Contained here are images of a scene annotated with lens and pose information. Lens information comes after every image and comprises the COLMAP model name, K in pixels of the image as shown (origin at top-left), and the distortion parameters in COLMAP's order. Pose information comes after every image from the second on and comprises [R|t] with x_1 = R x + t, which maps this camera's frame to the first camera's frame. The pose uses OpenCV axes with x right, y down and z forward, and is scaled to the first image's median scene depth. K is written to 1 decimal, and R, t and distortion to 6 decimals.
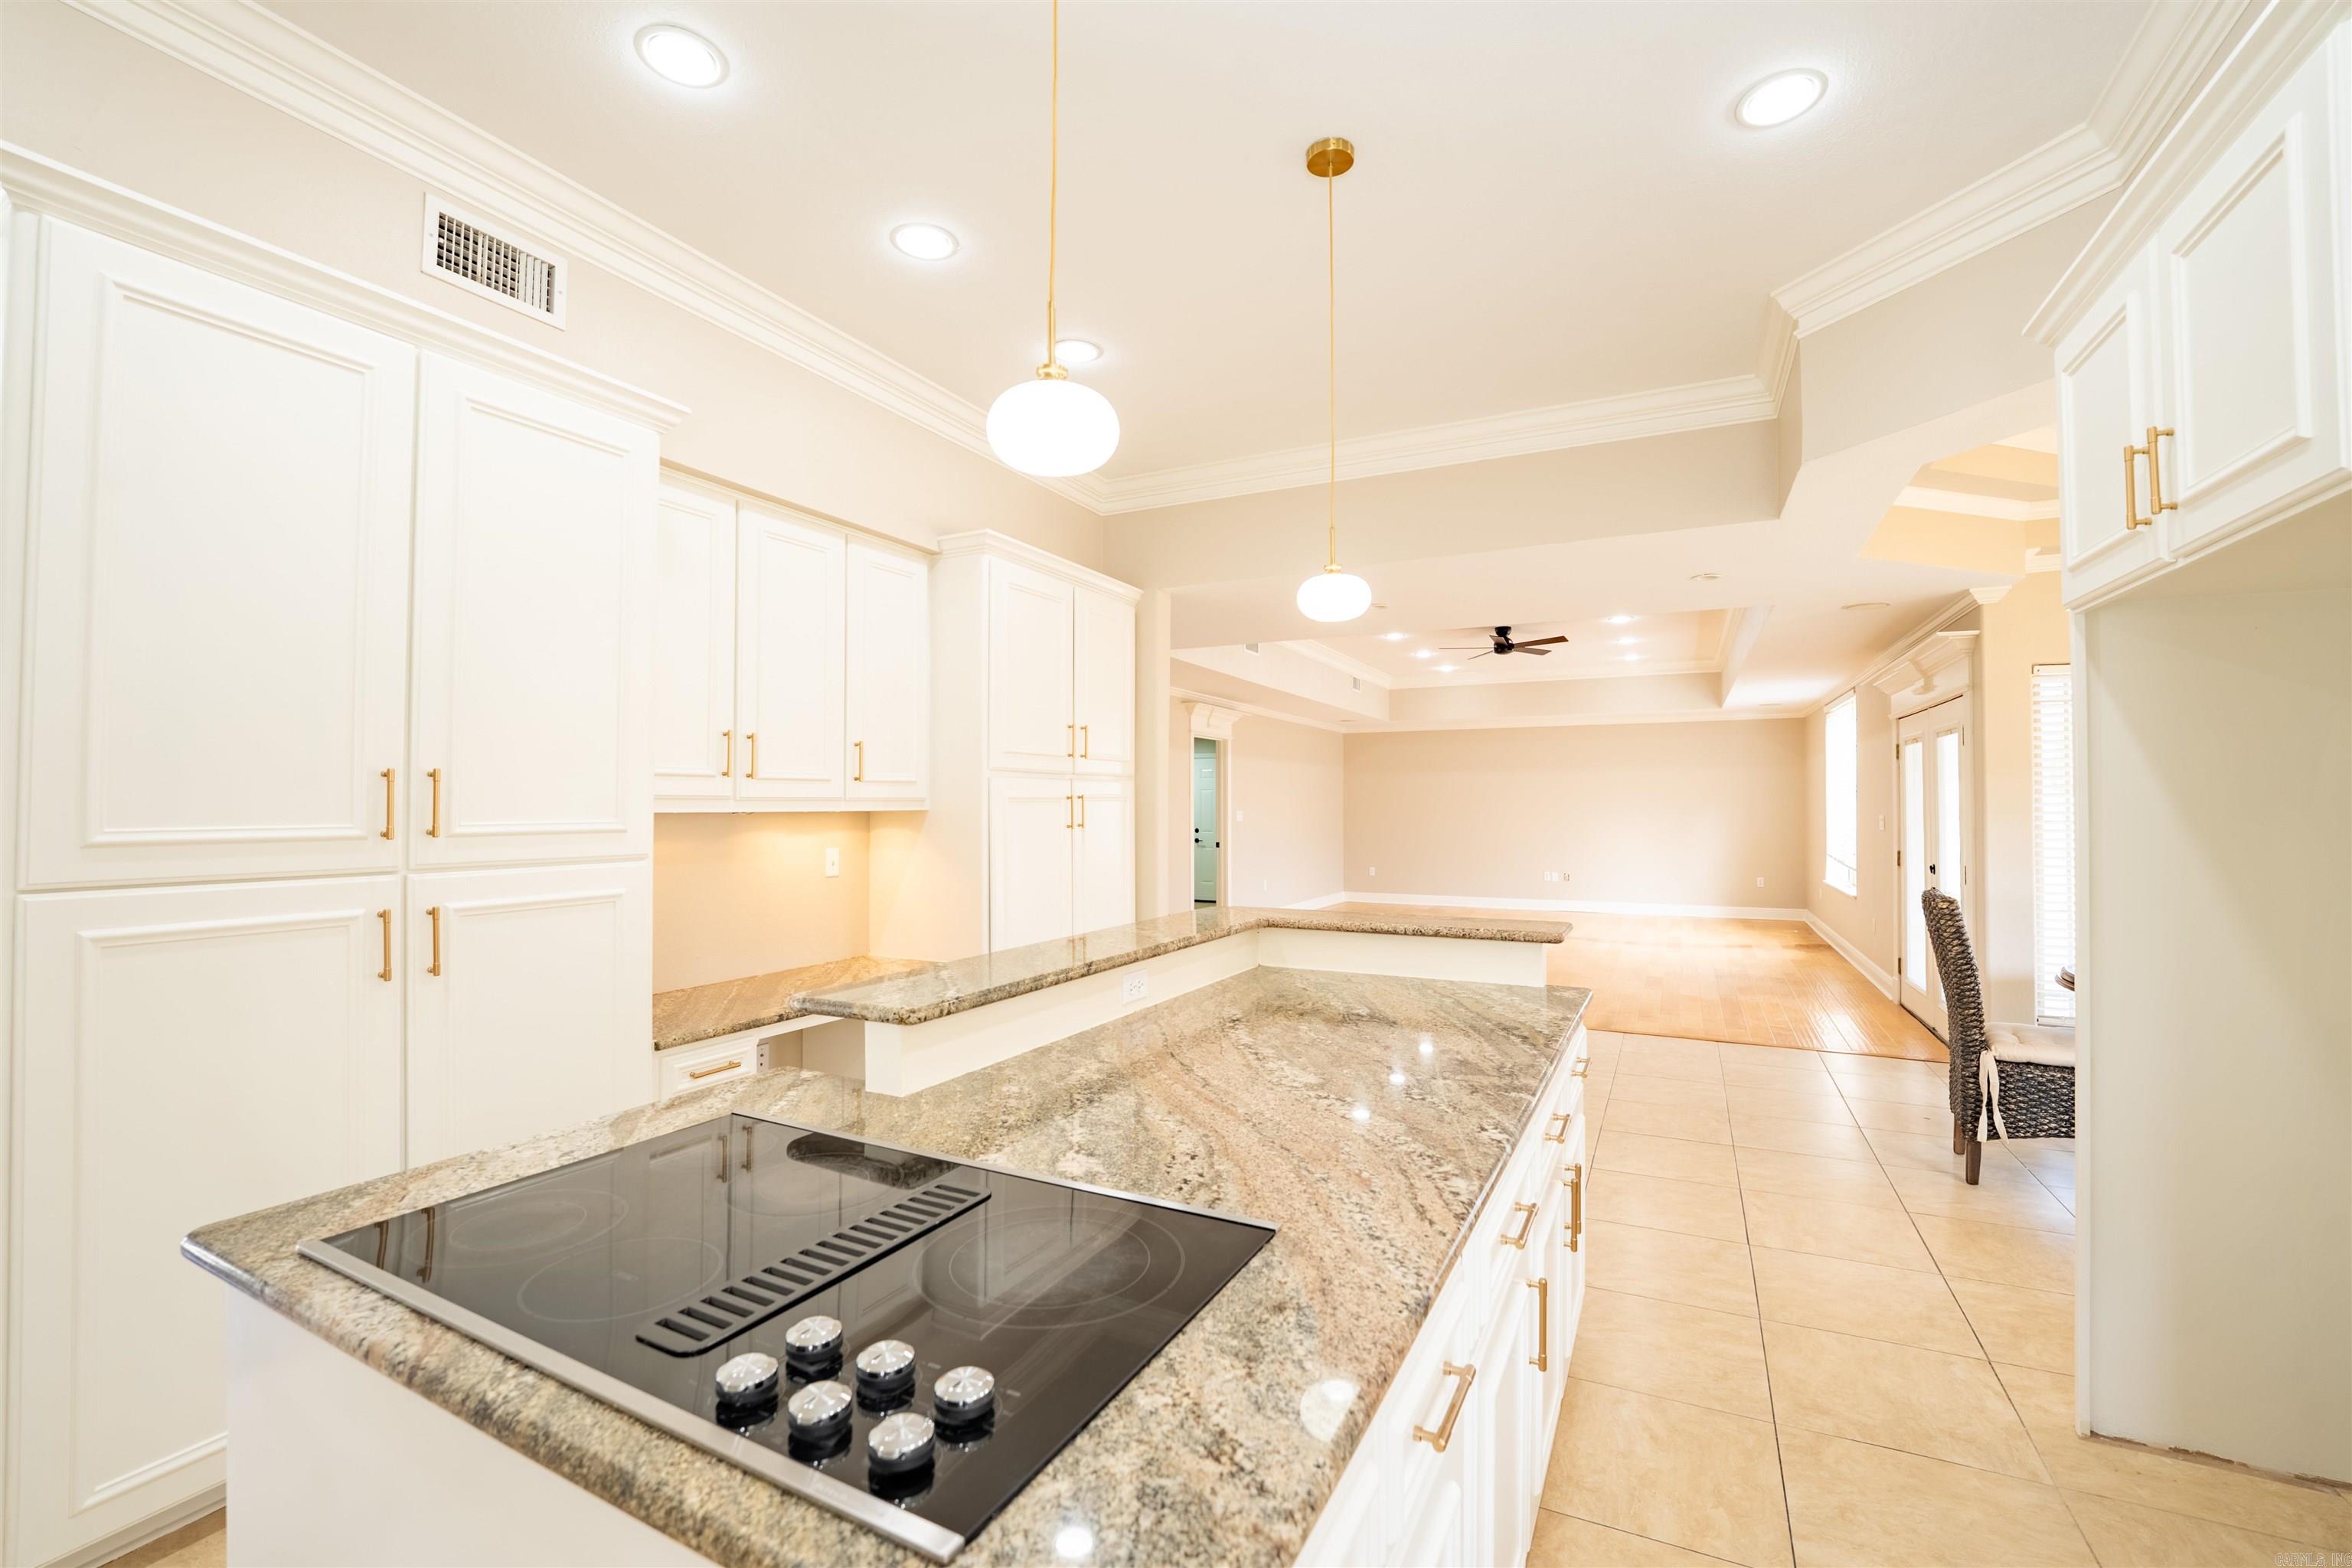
lens RADIAL K [[986.6, 0, 1177.5], [0, 986.6, 781.0], [0, 0, 1]] dist [-0.029377, -0.000126]
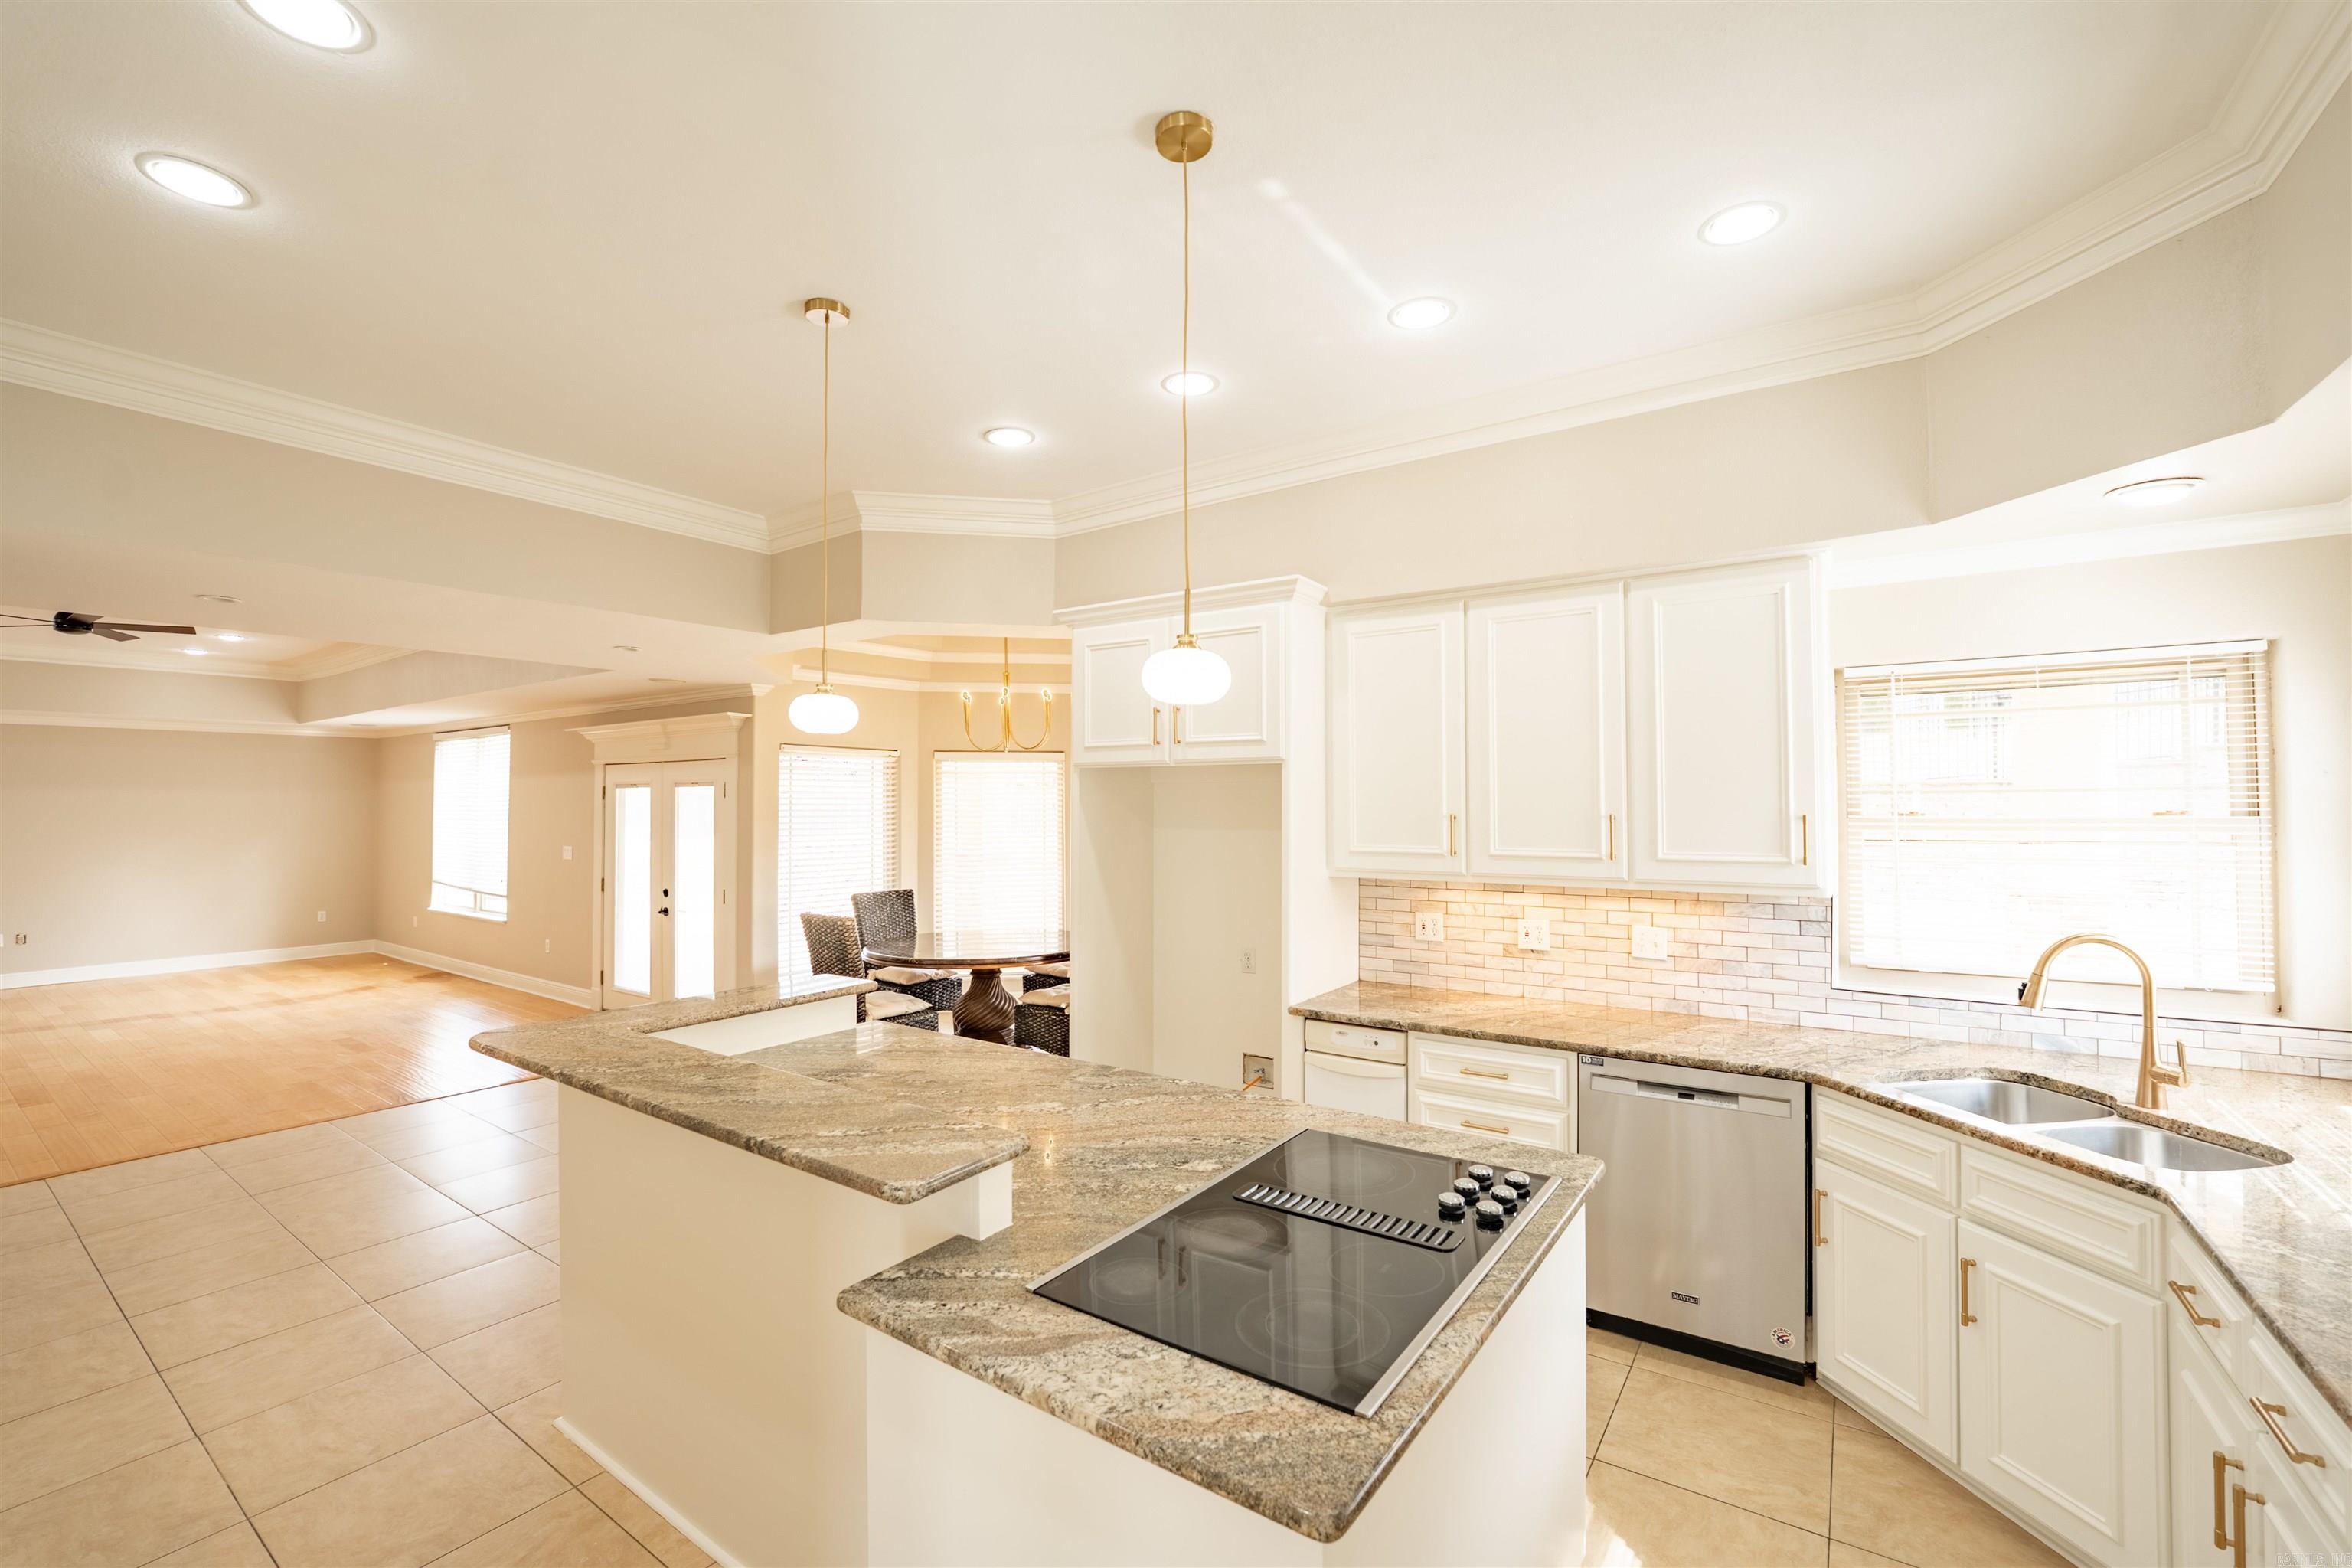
lens RADIAL K [[965.0, 0, 1184.4], [0, 965.0, 782.4], [0, 0, 1]] dist [-0.020601, 0.000374]
pose [[0.137071, 0.021341, 0.990331, -1.310368], [-0.018581, 0.999647, -0.018970, -0.147831], [-0.990387, -0.015801, 0.137419, 0.673213]]
